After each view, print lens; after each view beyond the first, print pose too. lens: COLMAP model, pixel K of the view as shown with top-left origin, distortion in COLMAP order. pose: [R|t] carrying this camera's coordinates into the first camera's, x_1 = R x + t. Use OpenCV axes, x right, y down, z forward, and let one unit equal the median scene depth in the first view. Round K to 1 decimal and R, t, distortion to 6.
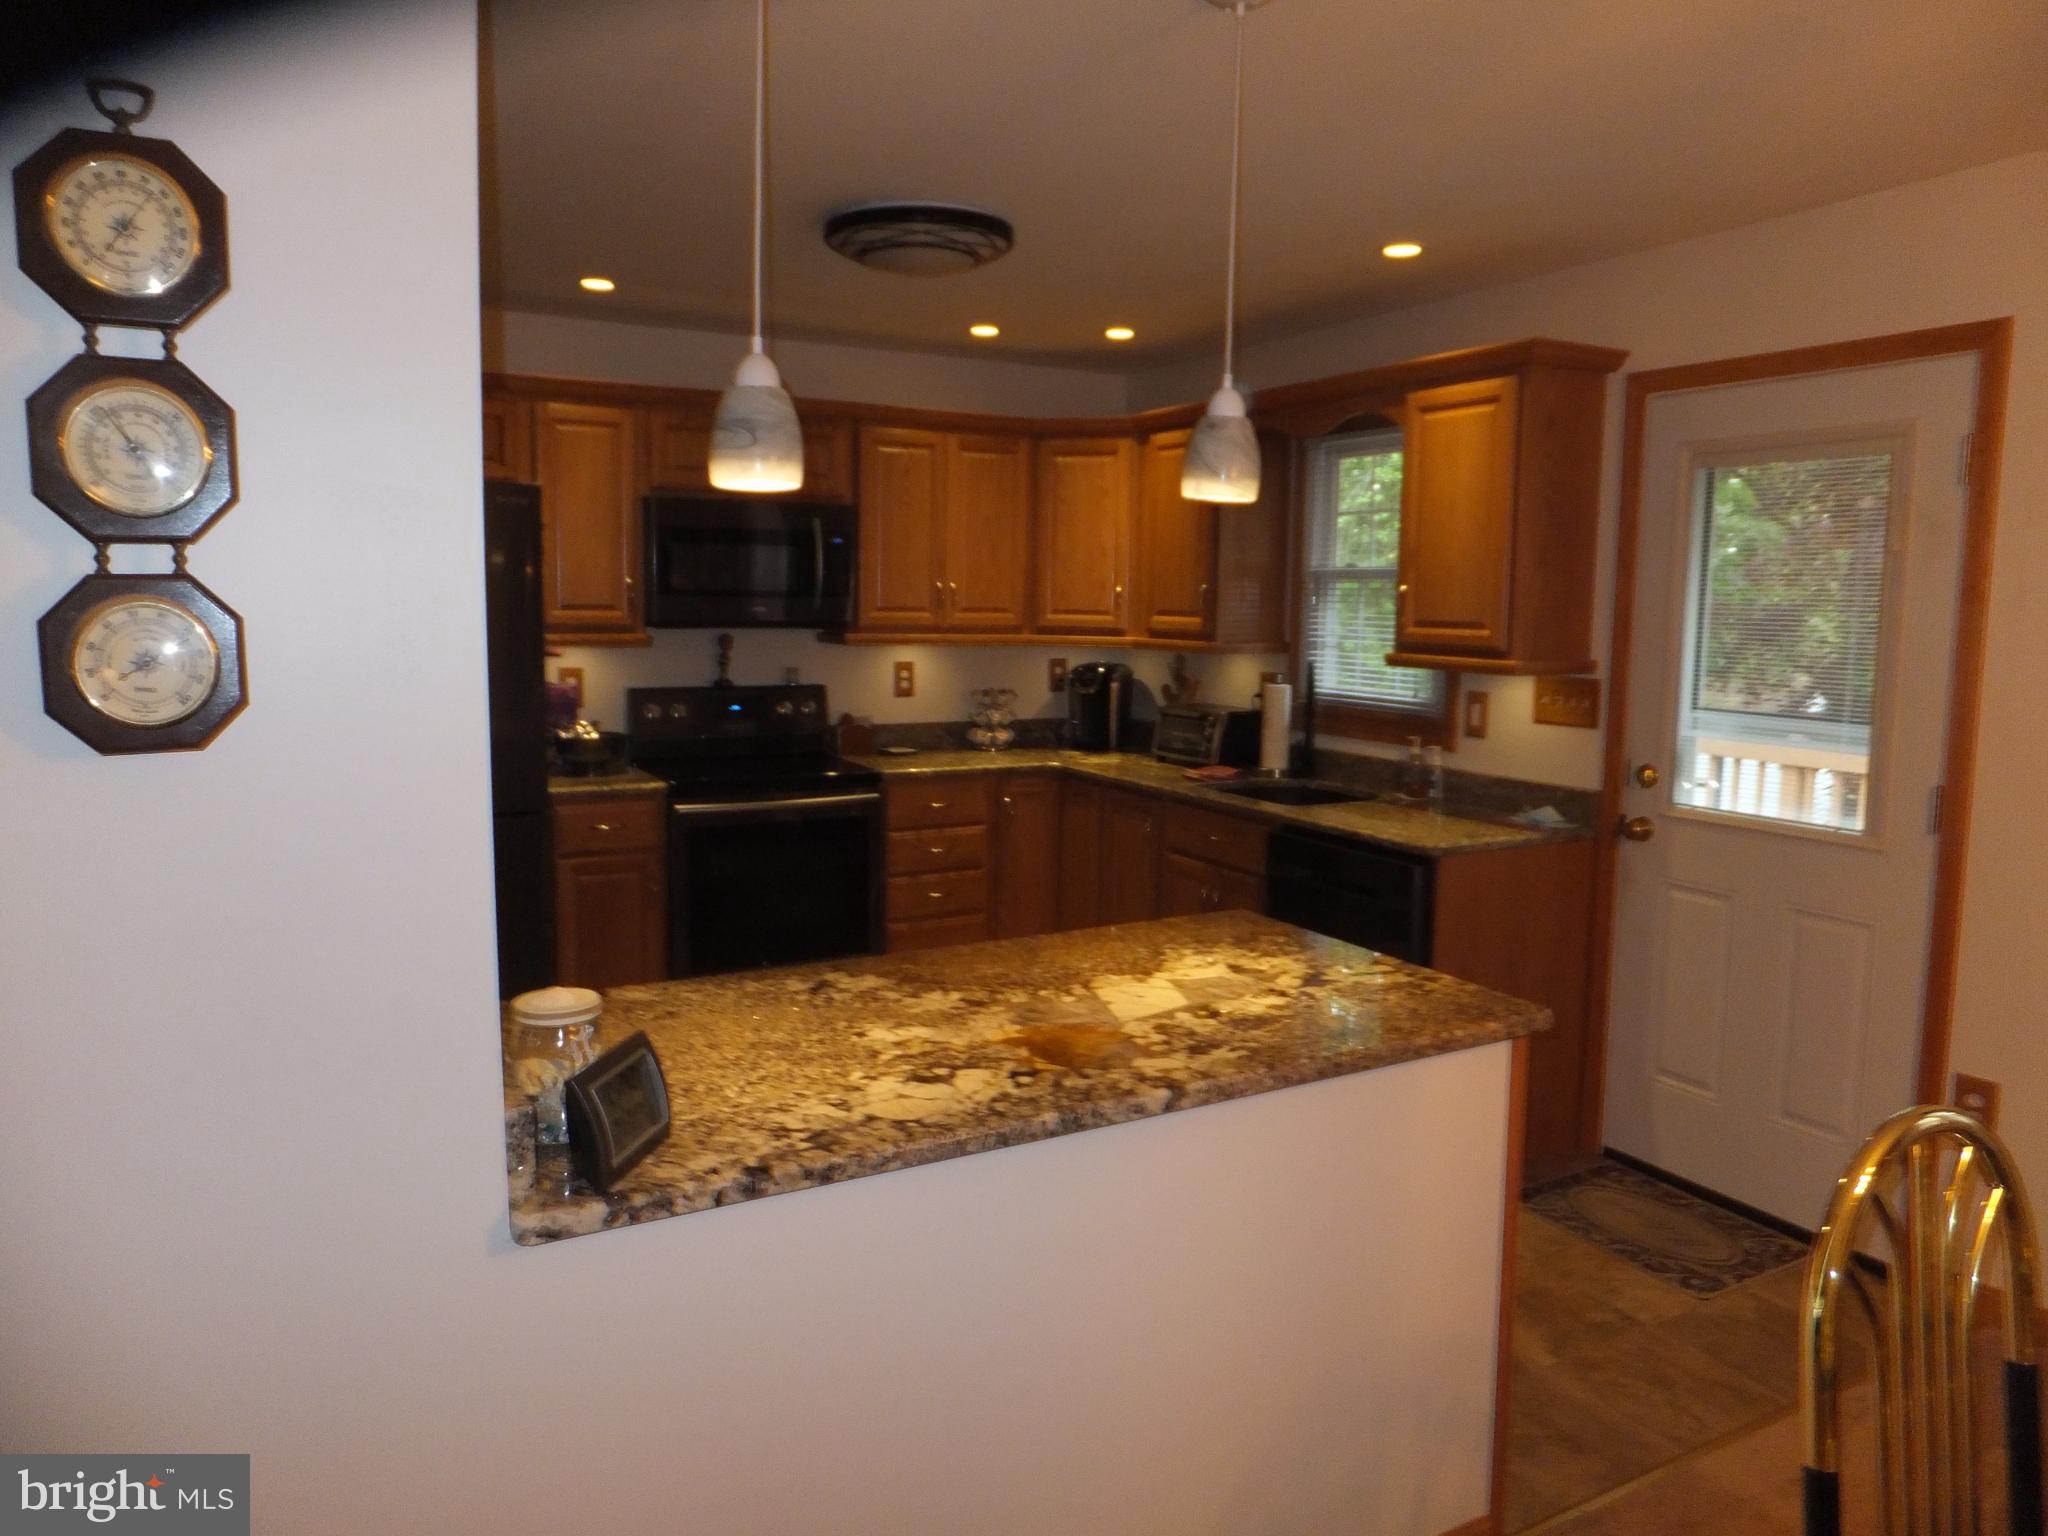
lens RADIAL K [[1354.5, 0, 1001.3], [0, 1354.5, 740.0], [0, 0, 1]] dist [-0.005799, -0.003122]
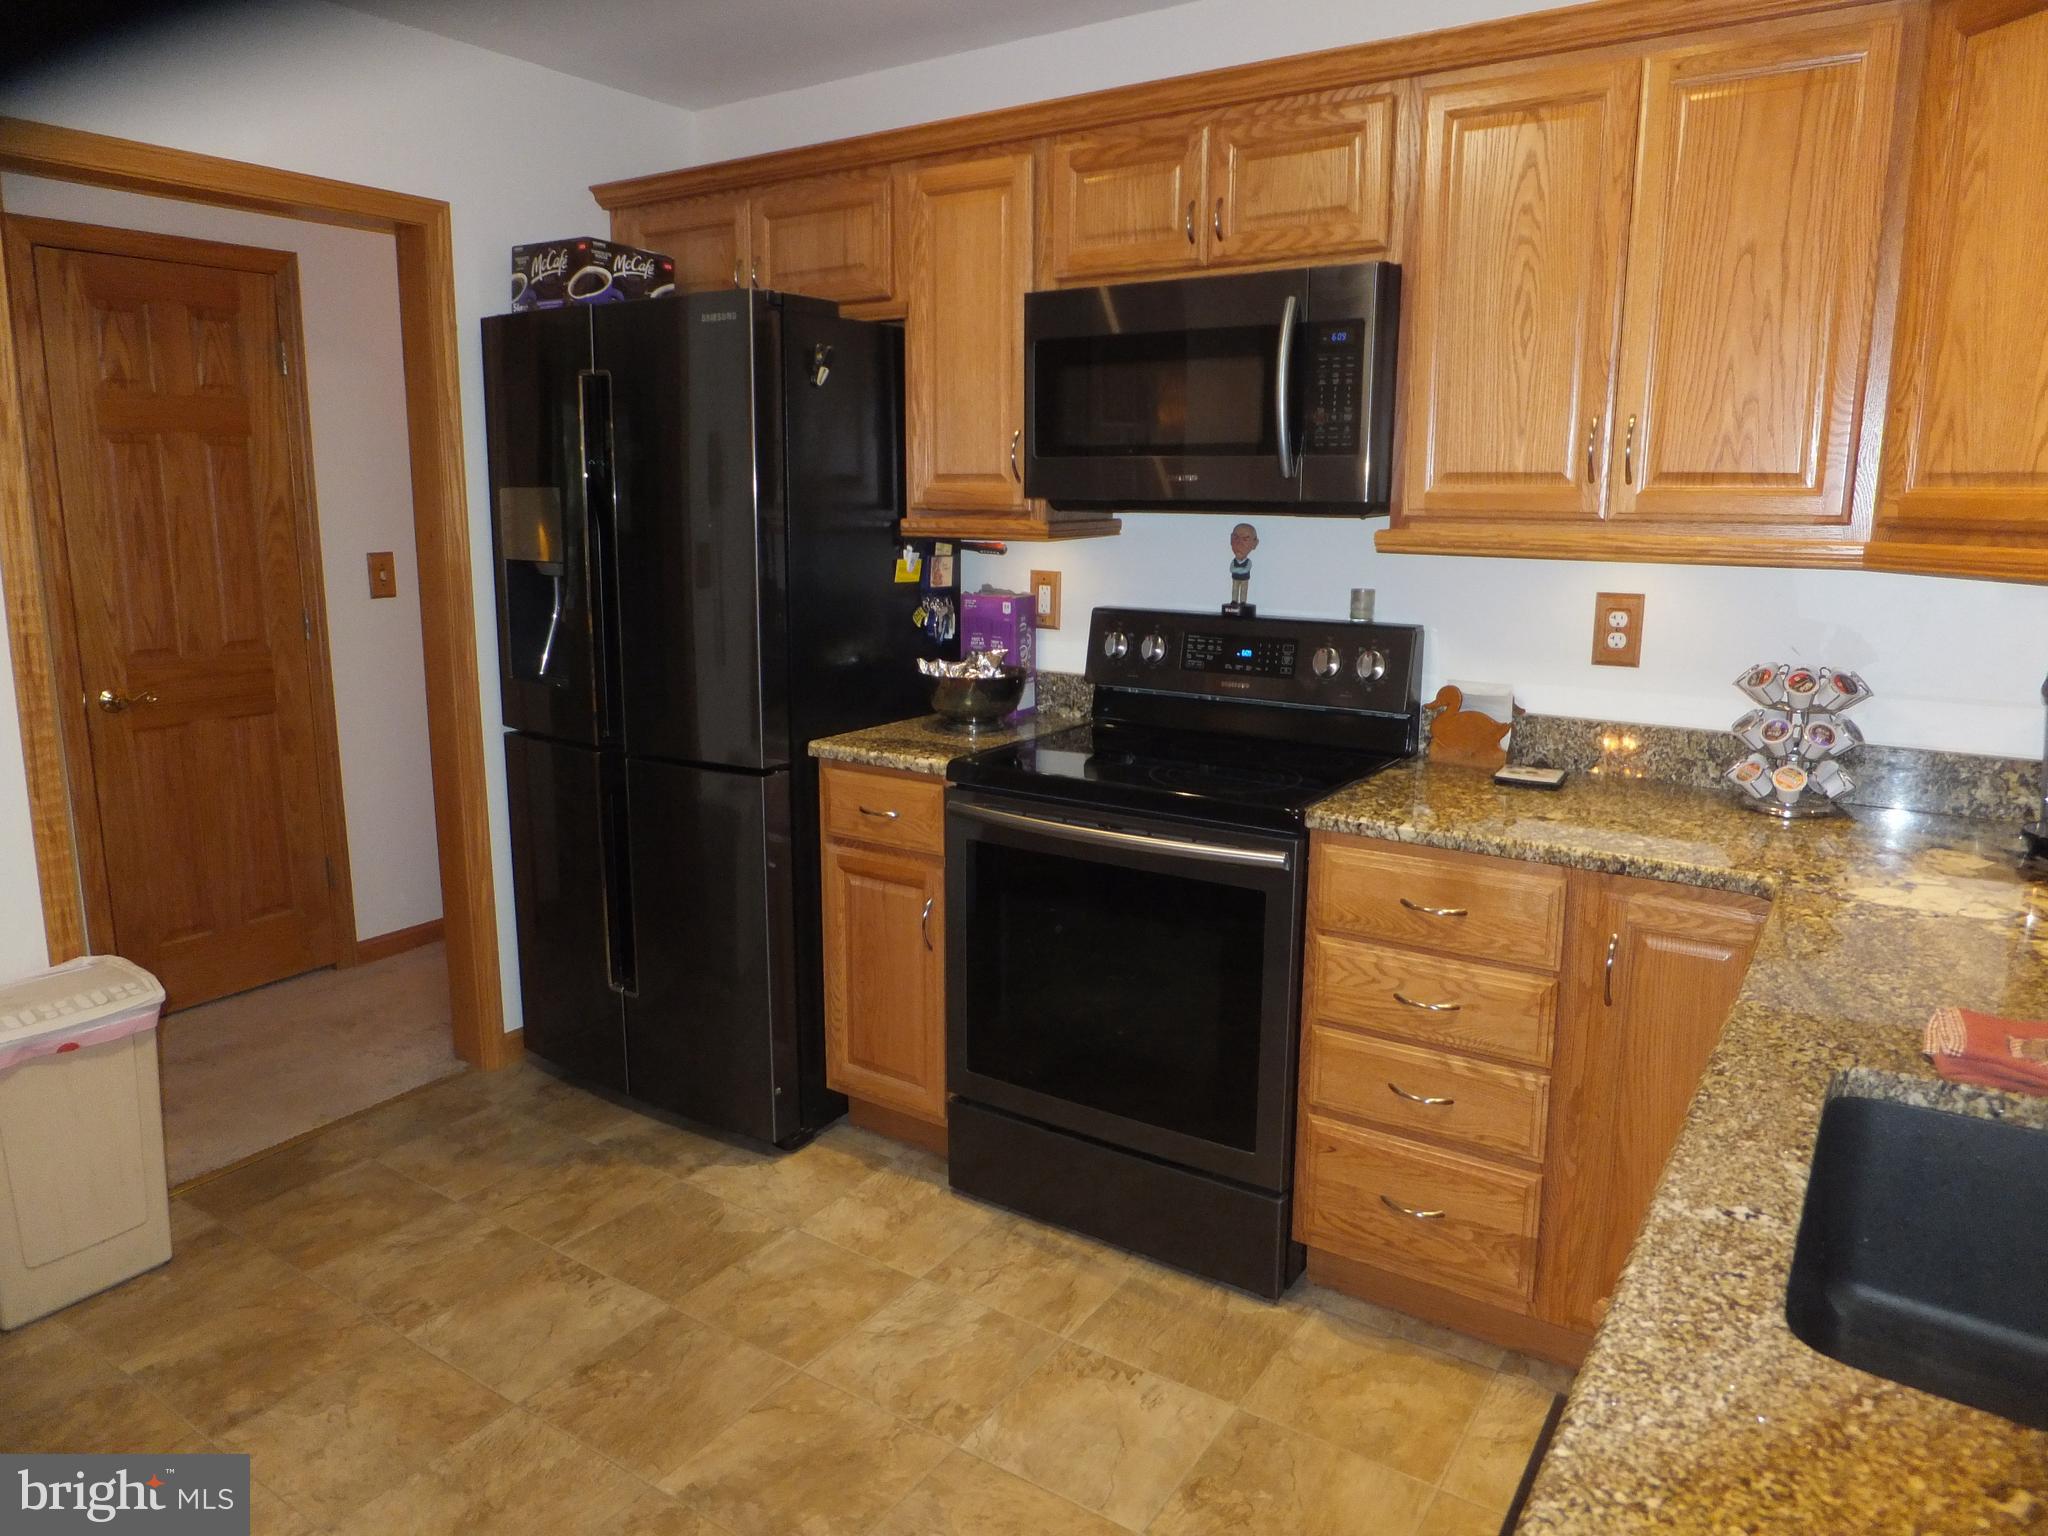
lens RADIAL K [[1361.7, 0, 1017.1], [0, 1361.7, 736.1], [0, 0, 1]] dist [-0.003442, 0.004288]
pose [[0.473026, 0.151018, -0.868009, 0.371446], [-0.092720, 0.988262, 0.121412, -0.069307], [0.876156, 0.023051, 0.481476, 0.874234]]
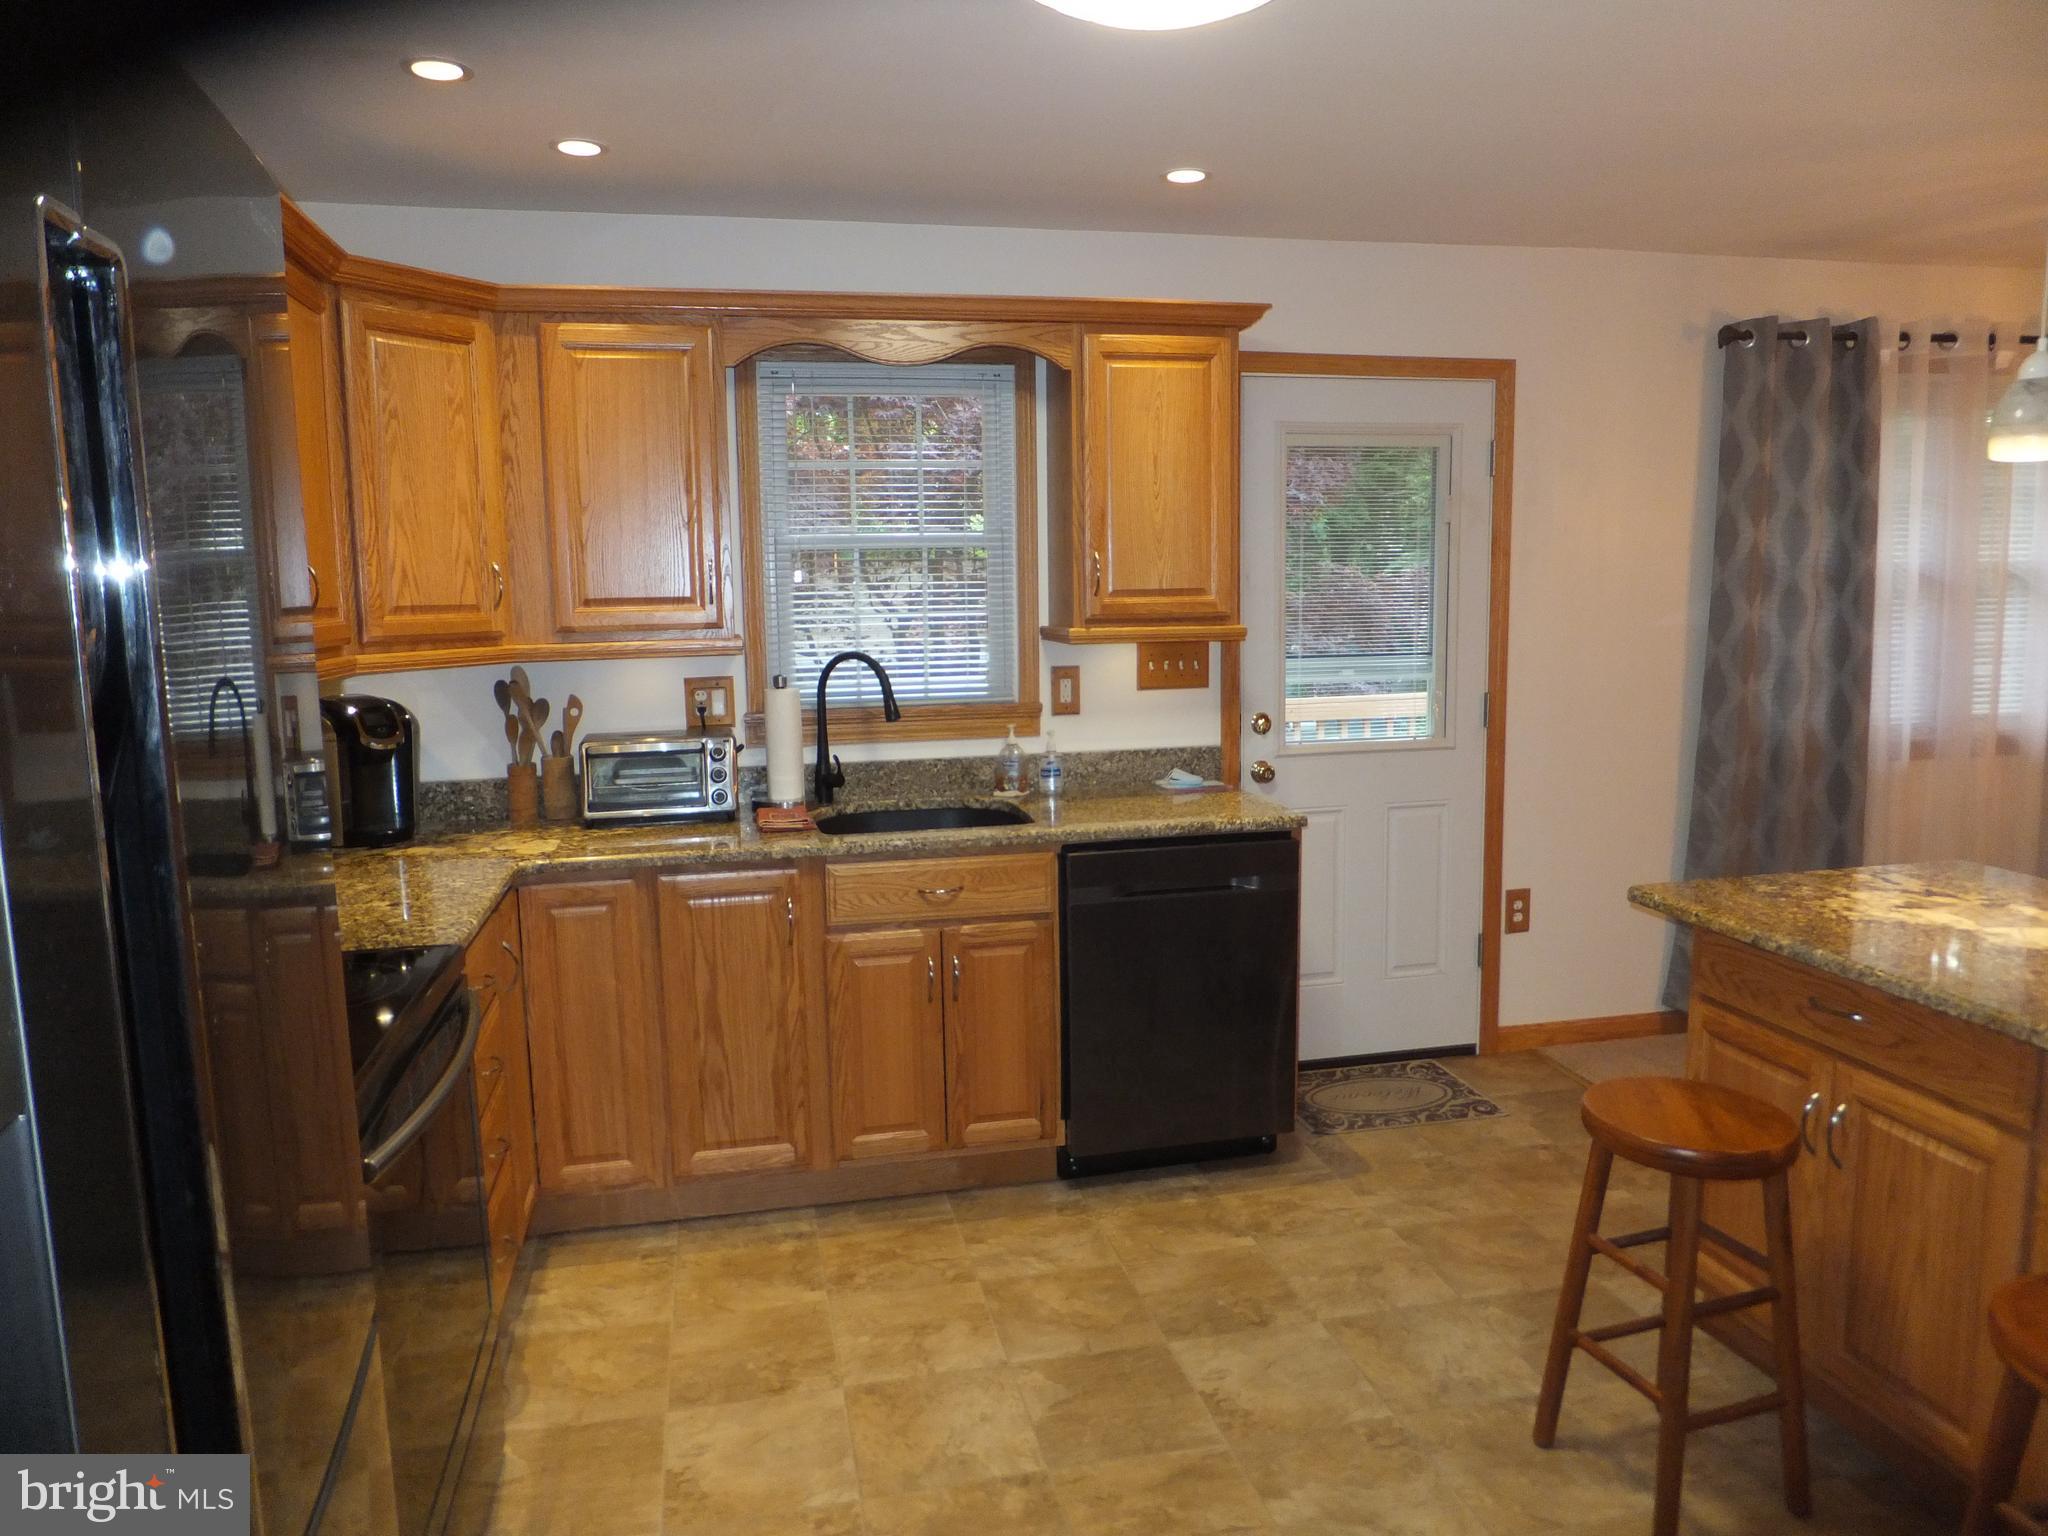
lens RADIAL K [[1361.7, 0, 1017.1], [0, 1361.7, 736.1], [0, 0, 1]] dist [-0.003442, 0.004288]
pose [[0.274012, -0.129106, 0.953021, -0.633879], [0.120890, 0.987712, 0.099048, -0.095919], [-0.954098, 0.088070, 0.286253, 0.861099]]
